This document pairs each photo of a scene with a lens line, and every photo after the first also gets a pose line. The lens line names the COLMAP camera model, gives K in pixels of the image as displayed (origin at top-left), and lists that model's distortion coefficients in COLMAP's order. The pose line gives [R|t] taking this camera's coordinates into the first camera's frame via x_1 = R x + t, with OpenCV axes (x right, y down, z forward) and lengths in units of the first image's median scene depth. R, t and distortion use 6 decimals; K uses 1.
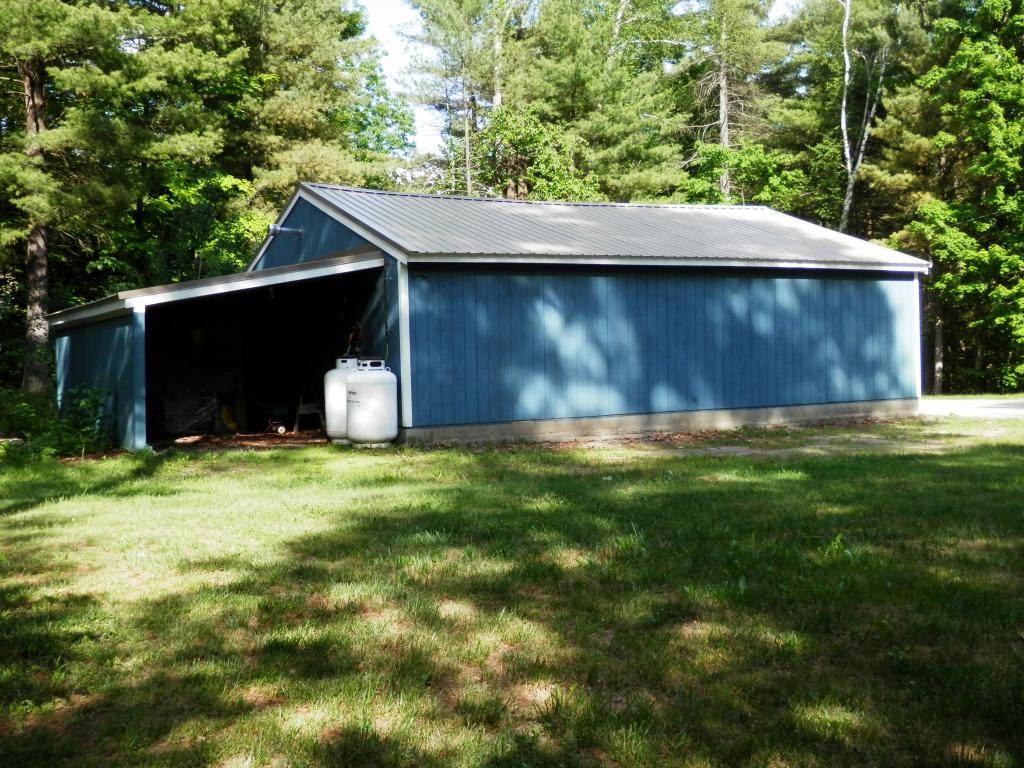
lens RADIAL K [[1130.9, 0, 516.2], [0, 1130.9, 386.9], [0, 0, 1]] dist [0.026374, 0.000000]
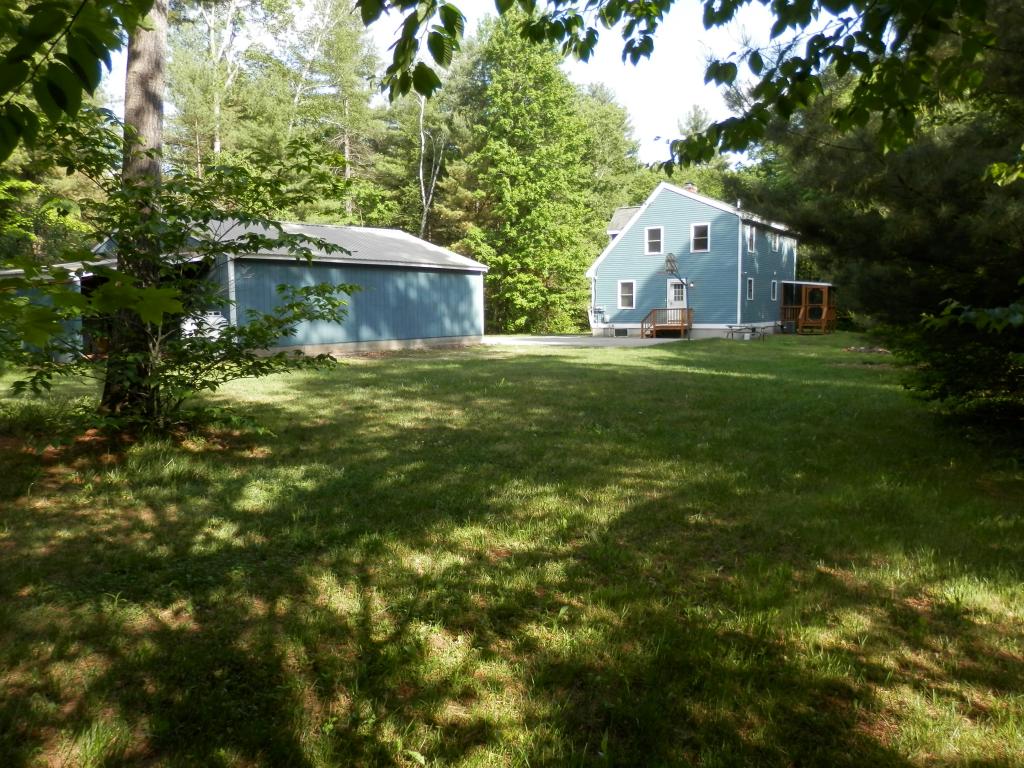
lens RADIAL K [[764.0, 0, 509.0], [0, 764.0, 384.0], [0, 0, 1]] dist [0.012984, 0.011631]
pose [[0.908136, -0.024293, 0.417970, -0.098527], [-0.003232, 0.997879, 0.065020, 0.005427], [-0.418663, -0.060398, 0.906131, -0.142266]]
